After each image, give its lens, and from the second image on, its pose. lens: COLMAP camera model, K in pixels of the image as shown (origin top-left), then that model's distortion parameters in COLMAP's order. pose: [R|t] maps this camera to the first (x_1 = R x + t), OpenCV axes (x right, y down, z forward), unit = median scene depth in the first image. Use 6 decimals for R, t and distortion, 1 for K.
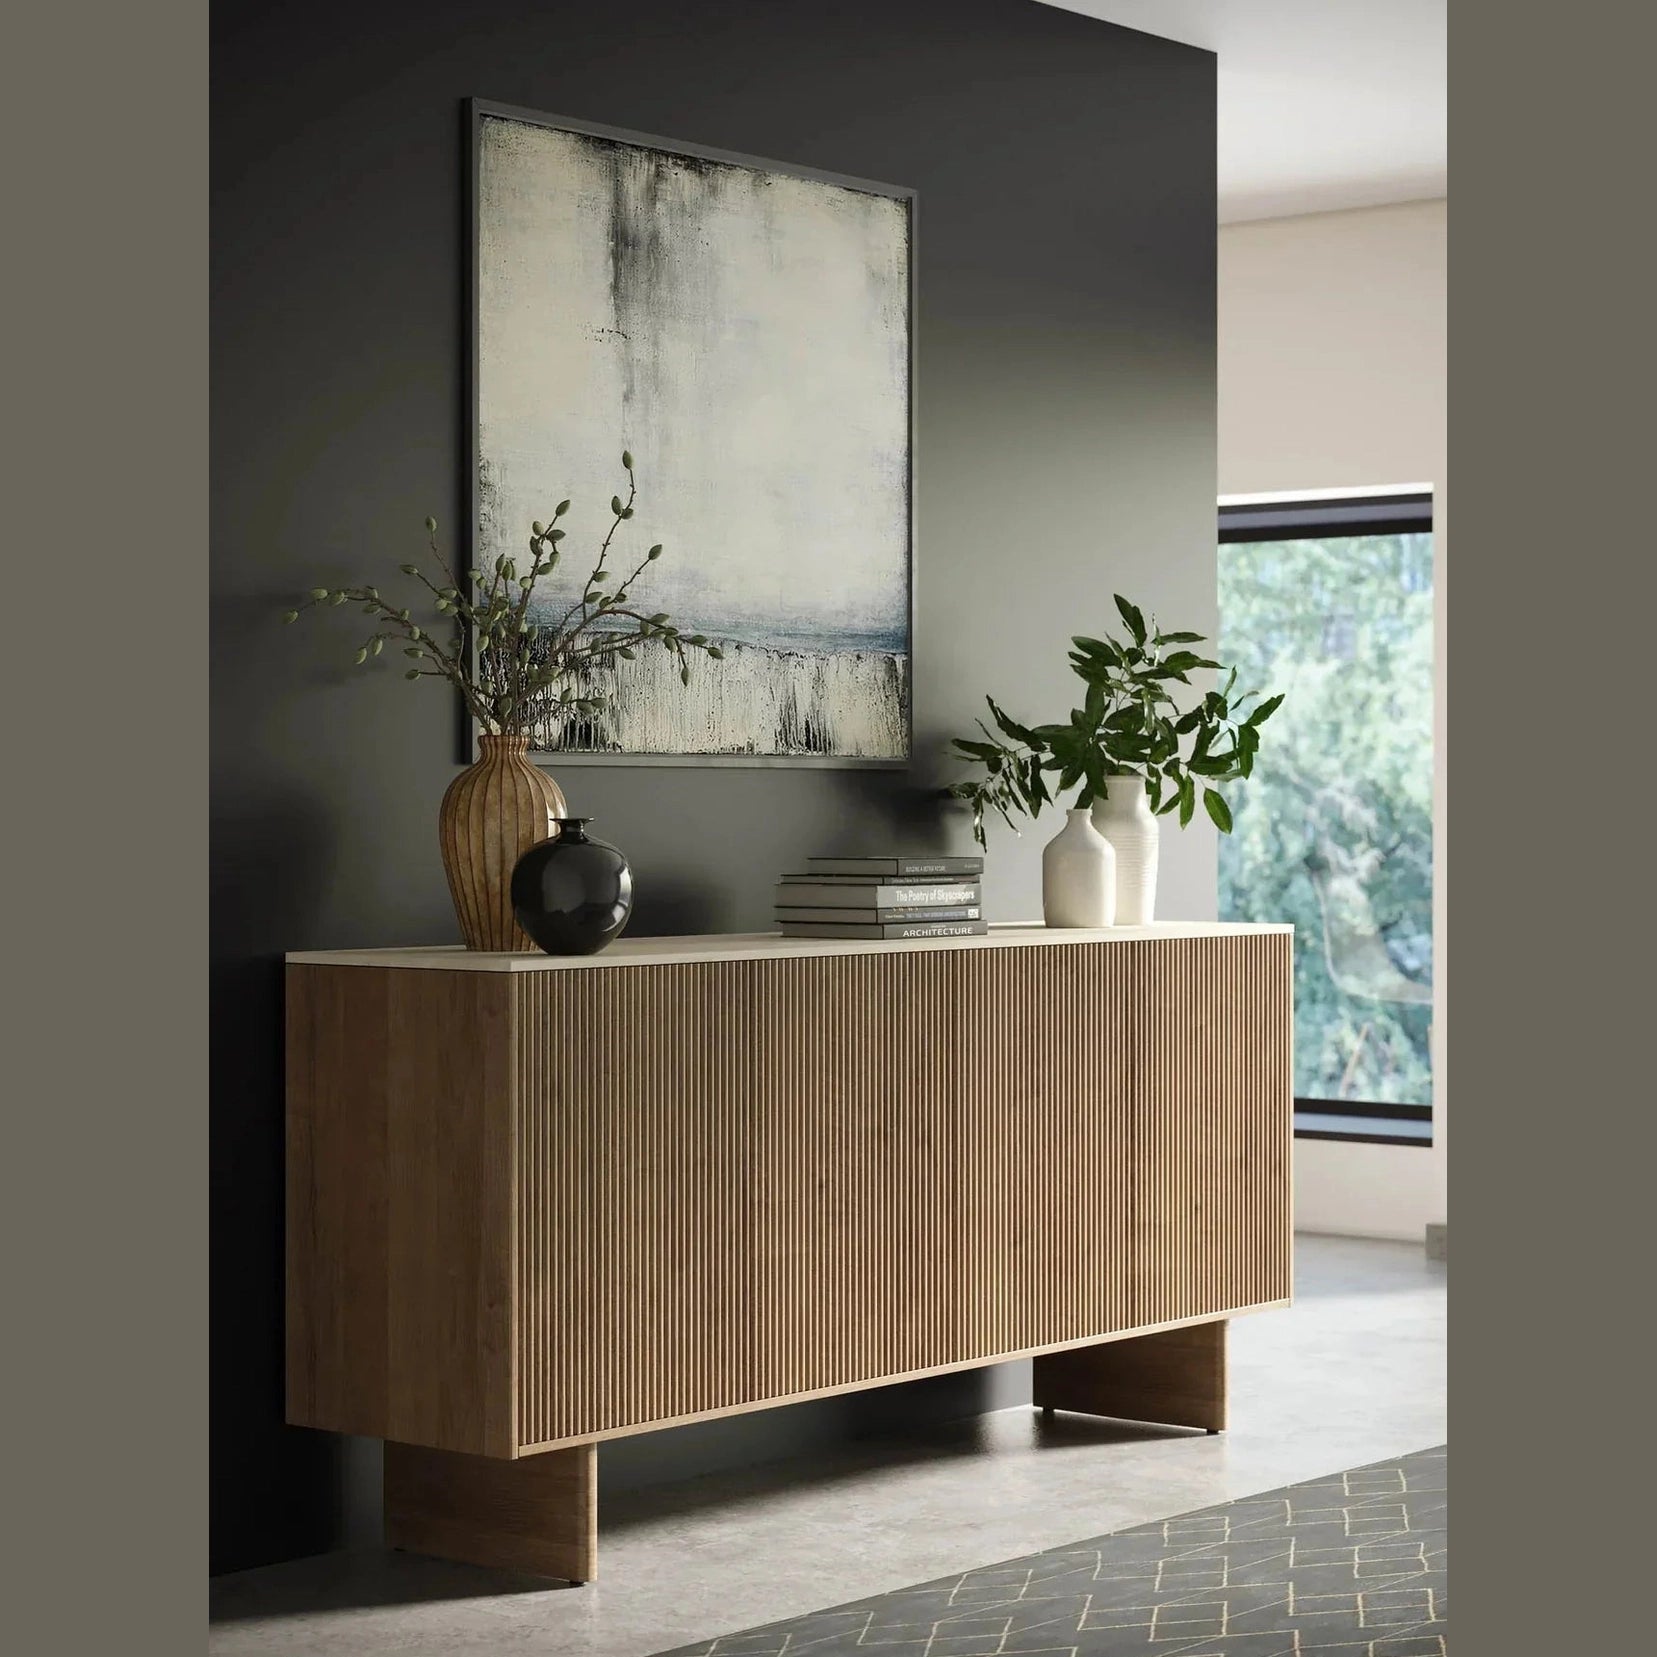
lens RADIAL K [[3695.4, 0, 930.5], [0, 3695.4, 826.0], [0, 0, 1]] dist [0.031196, -0.247841]
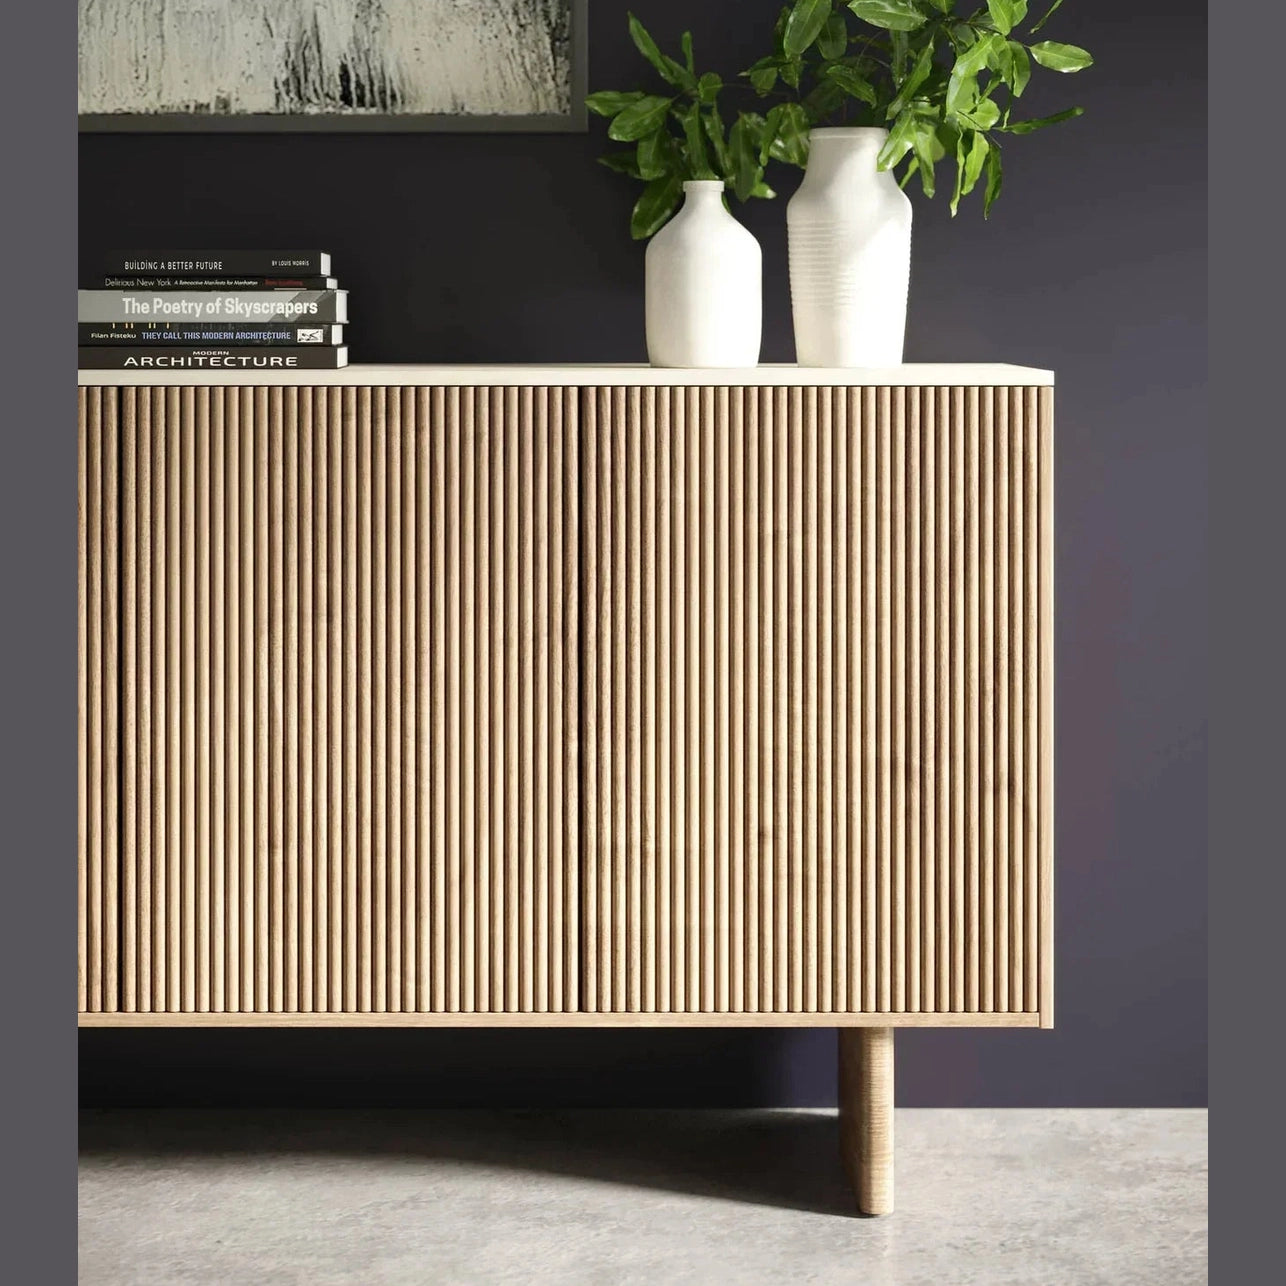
lens RADIAL K [[3052.7, 0, 641.3], [0, 3052.7, 357.0], [0, 0, 1]] dist [0.035556, -0.526124]
pose [[0.625020, 0.009654, -0.780549, 0.456572], [-0.004228, 0.999951, 0.008982, 0.021607], [0.780598, -0.002314, 0.625030, 0.687488]]
